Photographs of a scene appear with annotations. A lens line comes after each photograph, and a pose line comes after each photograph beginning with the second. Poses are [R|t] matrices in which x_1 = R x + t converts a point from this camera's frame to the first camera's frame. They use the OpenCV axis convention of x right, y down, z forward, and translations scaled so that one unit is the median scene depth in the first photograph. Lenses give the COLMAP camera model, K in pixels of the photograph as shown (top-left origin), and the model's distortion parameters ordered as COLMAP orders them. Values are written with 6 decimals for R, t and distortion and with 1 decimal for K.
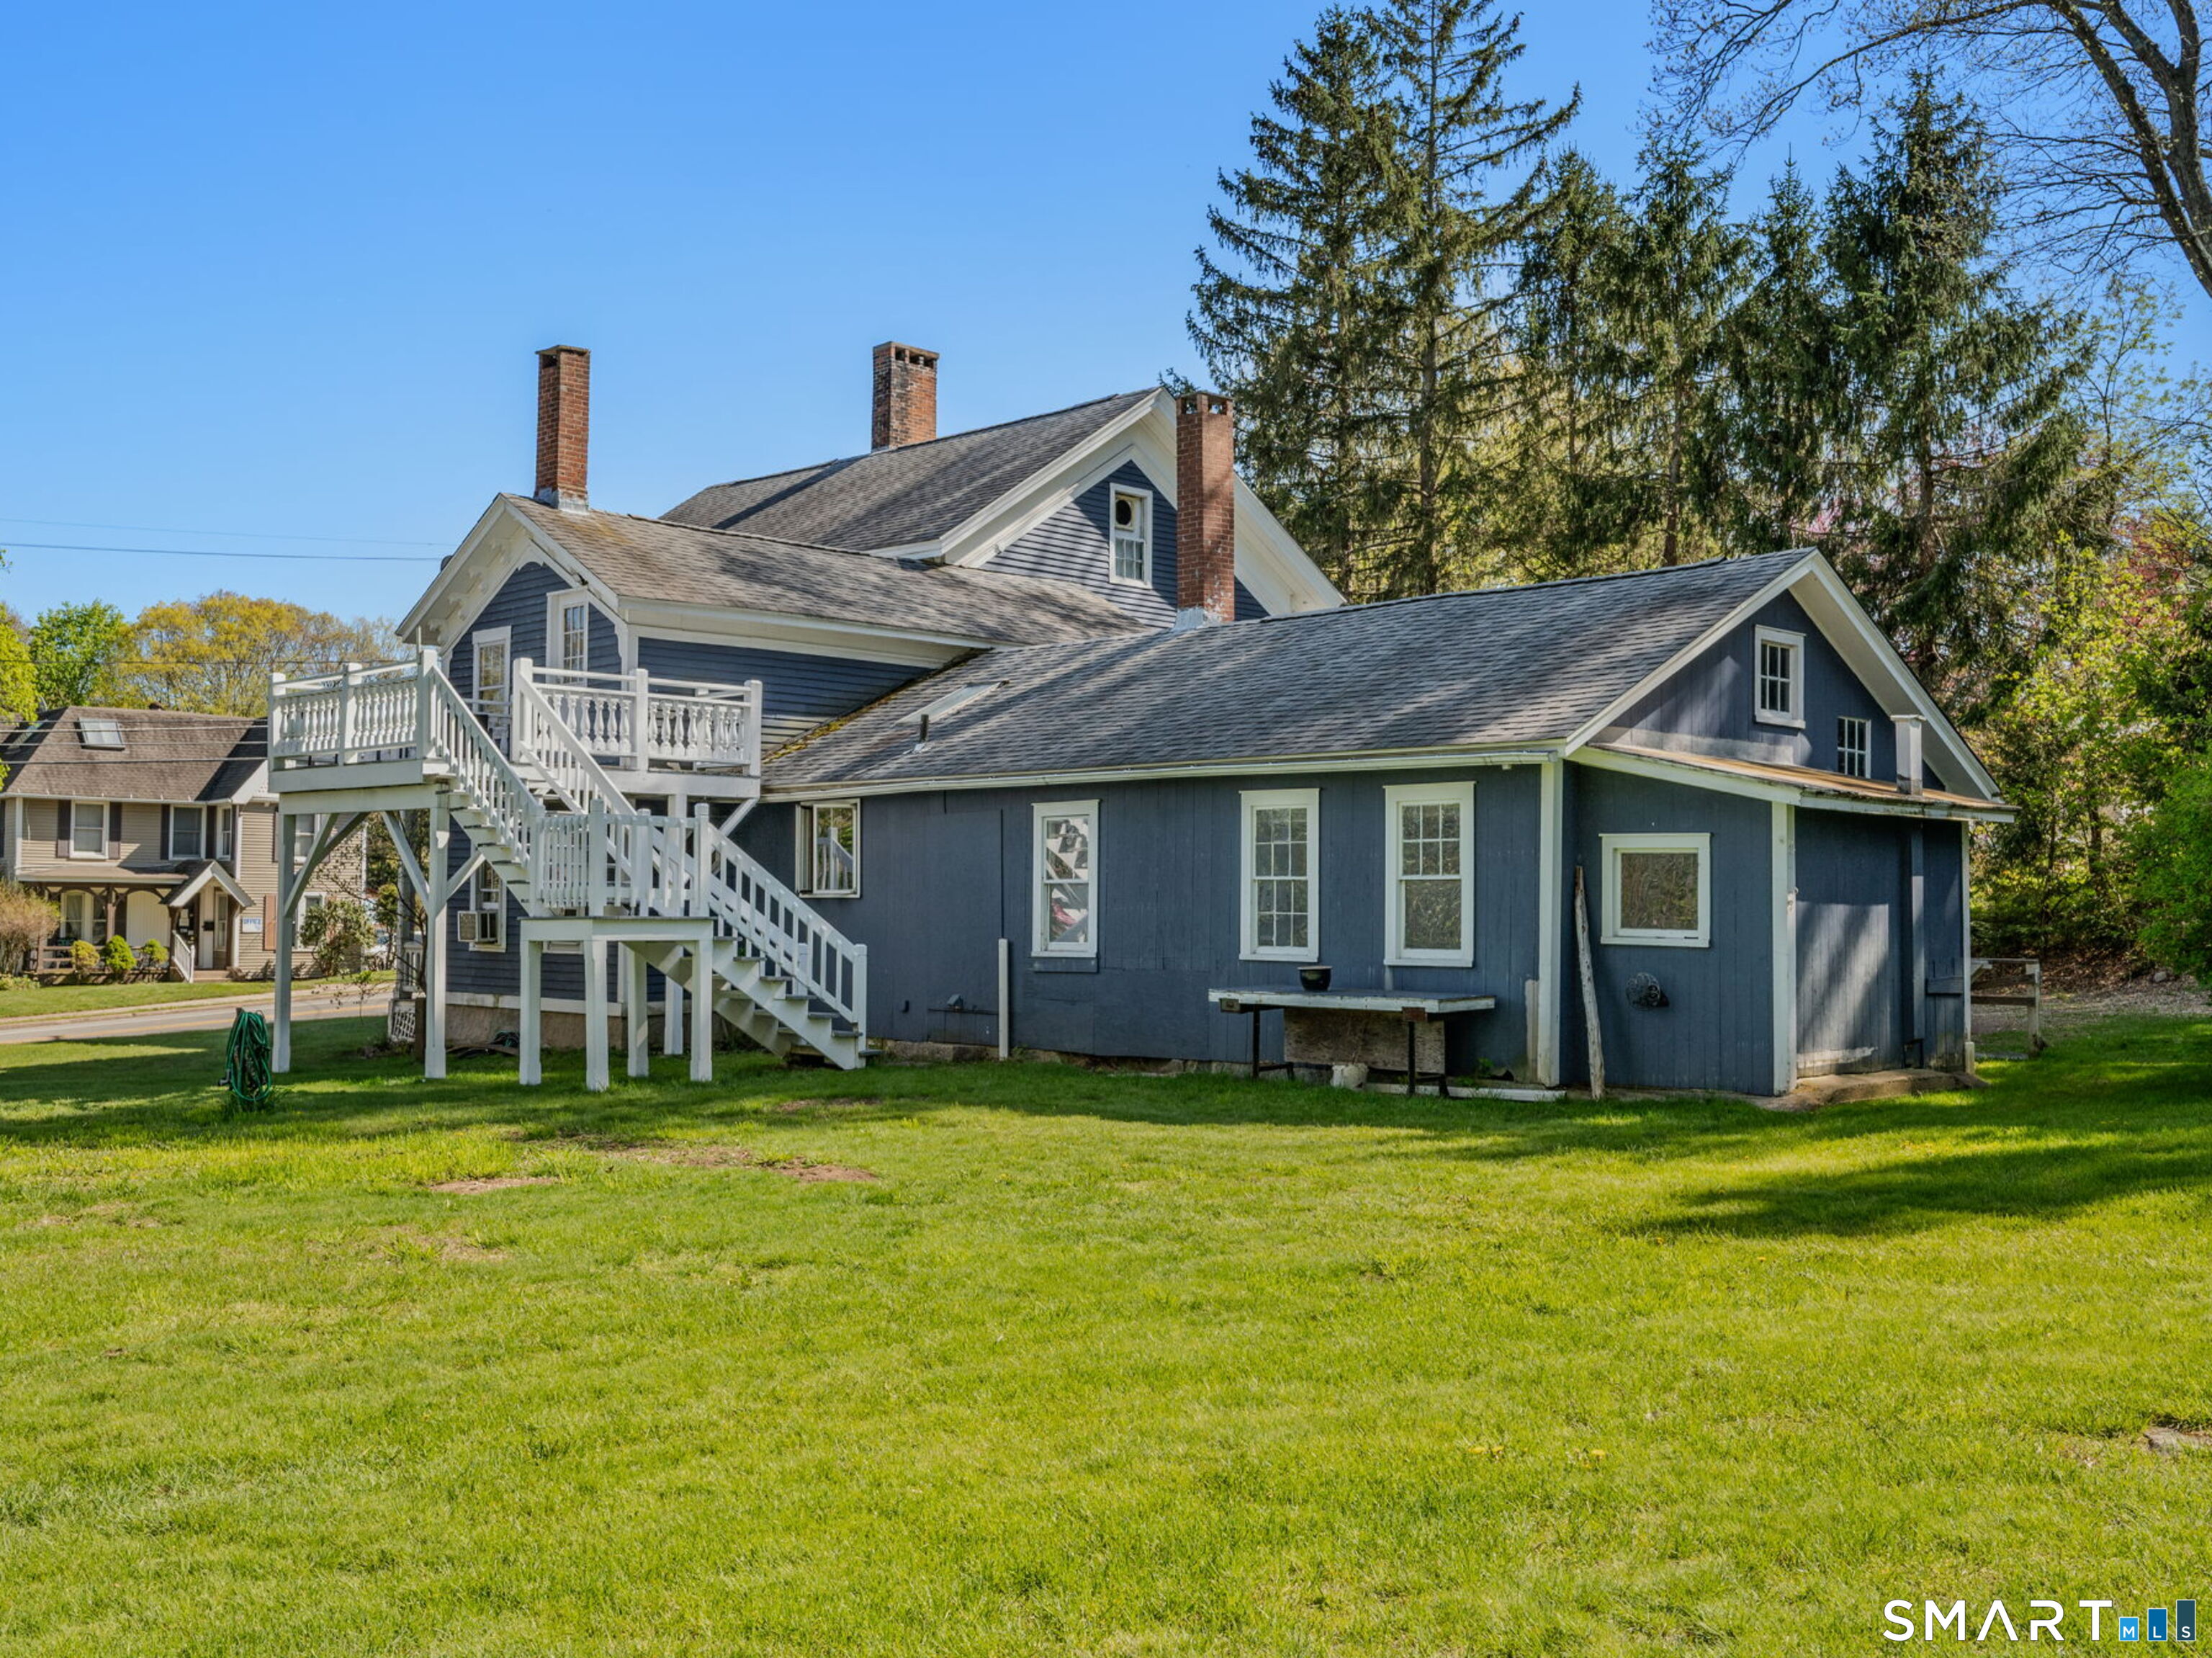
lens RADIAL K [[2126.8, 0, 1070.4], [0, 2126.8, 824.2], [0, 0, 1]] dist [0.007058, -0.000321]
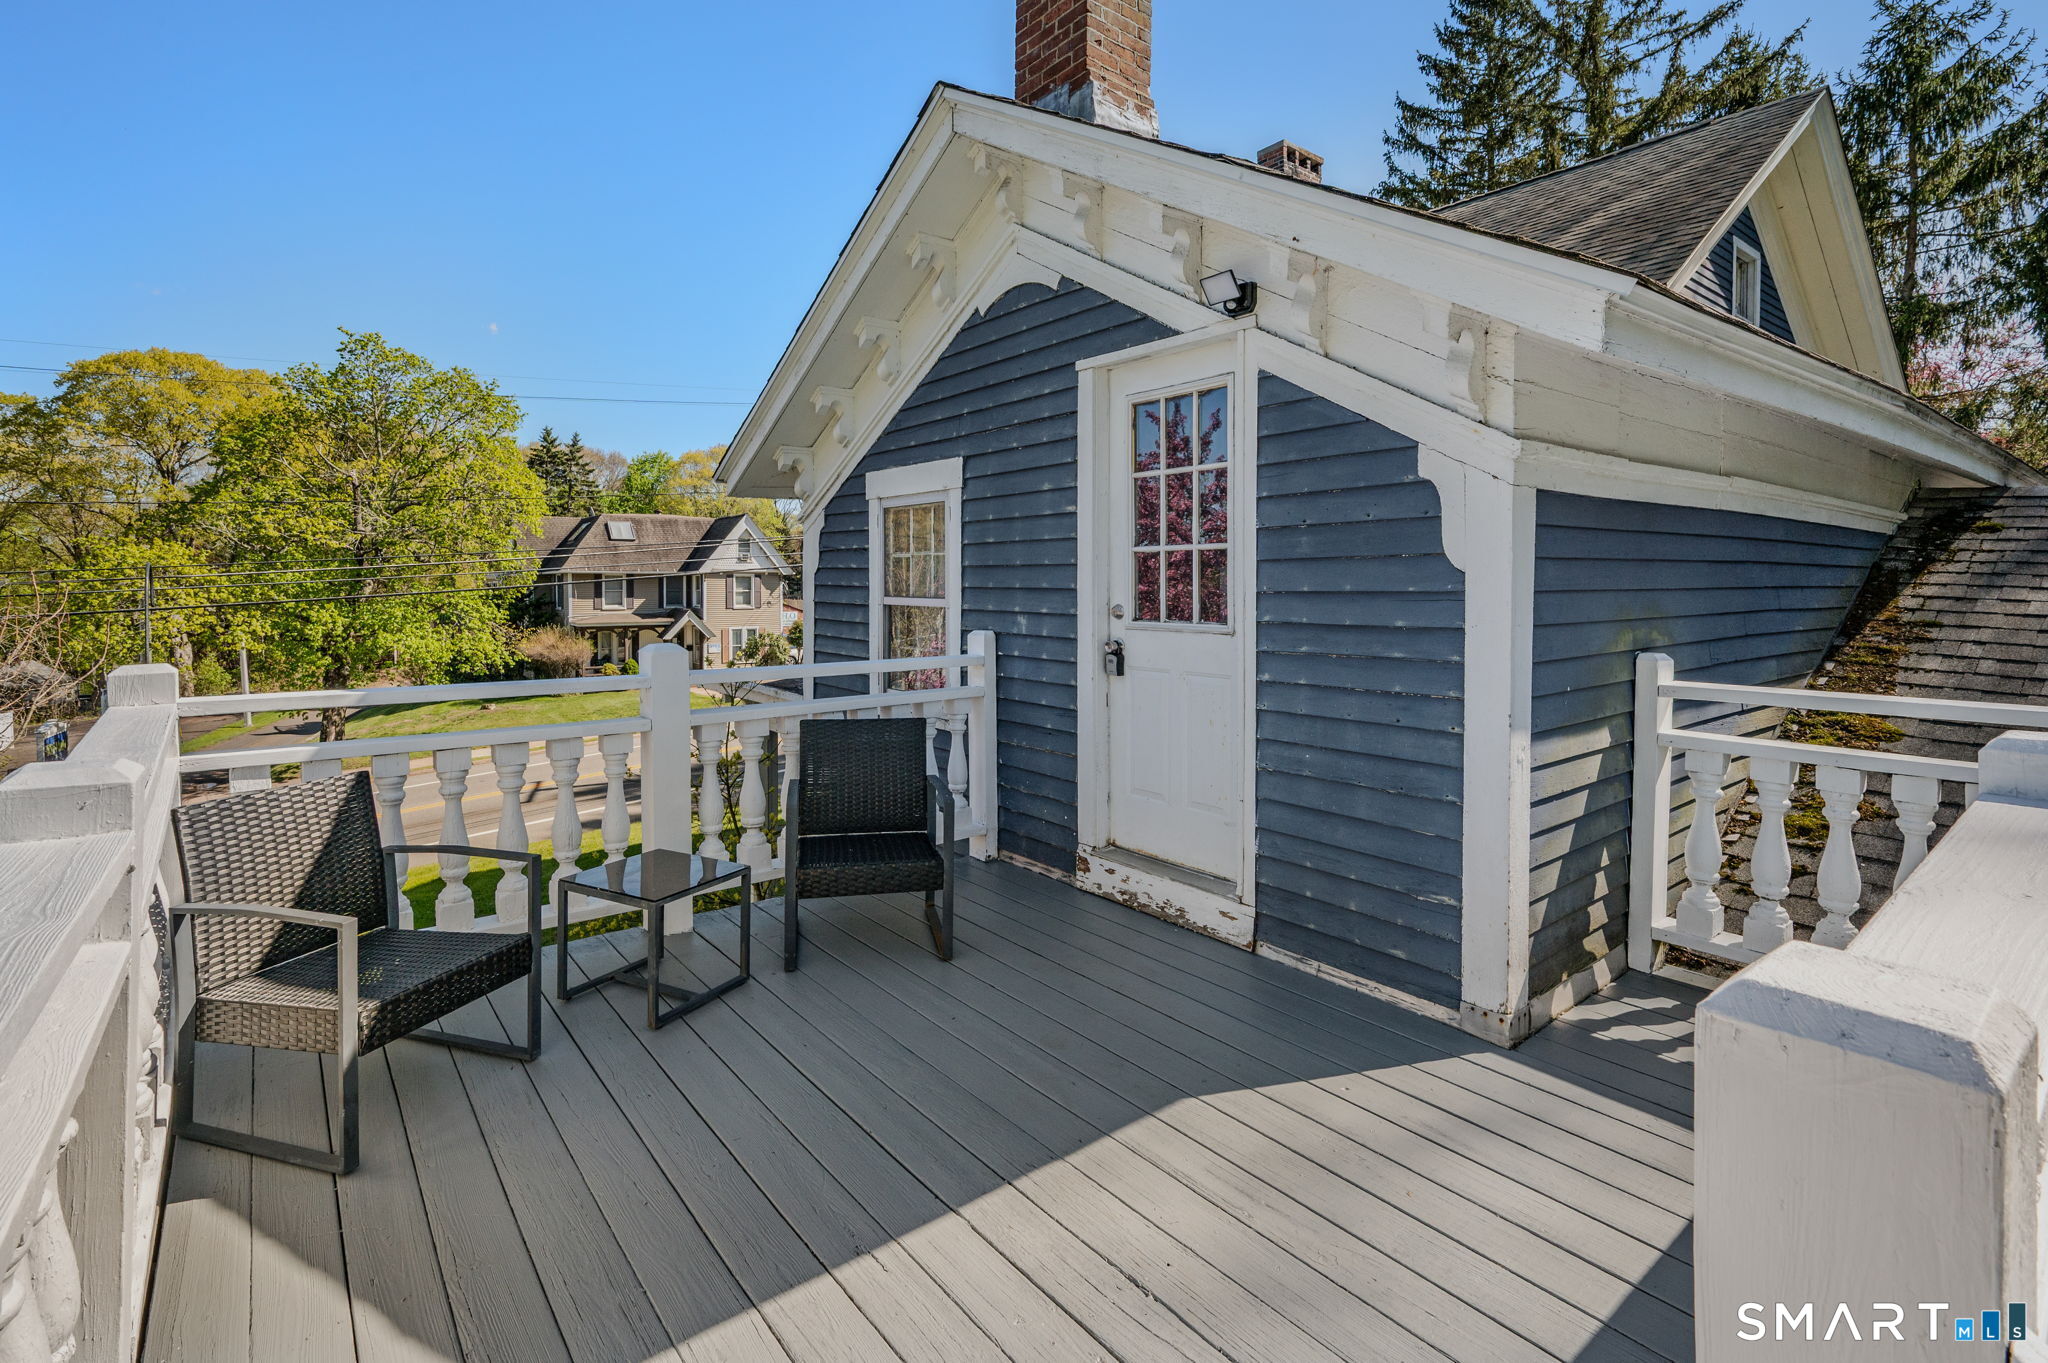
lens RADIAL K [[948.0, 0, 1020.3], [0, 948.0, 594.7], [0, 0, 1]] dist [-0.001804, -0.000267]
pose [[0.995917, -0.009815, -0.089737, -0.091910], [0.014740, 0.998411, 0.054394, -0.029880], [0.089061, -0.055495, 0.994479, 0.319569]]
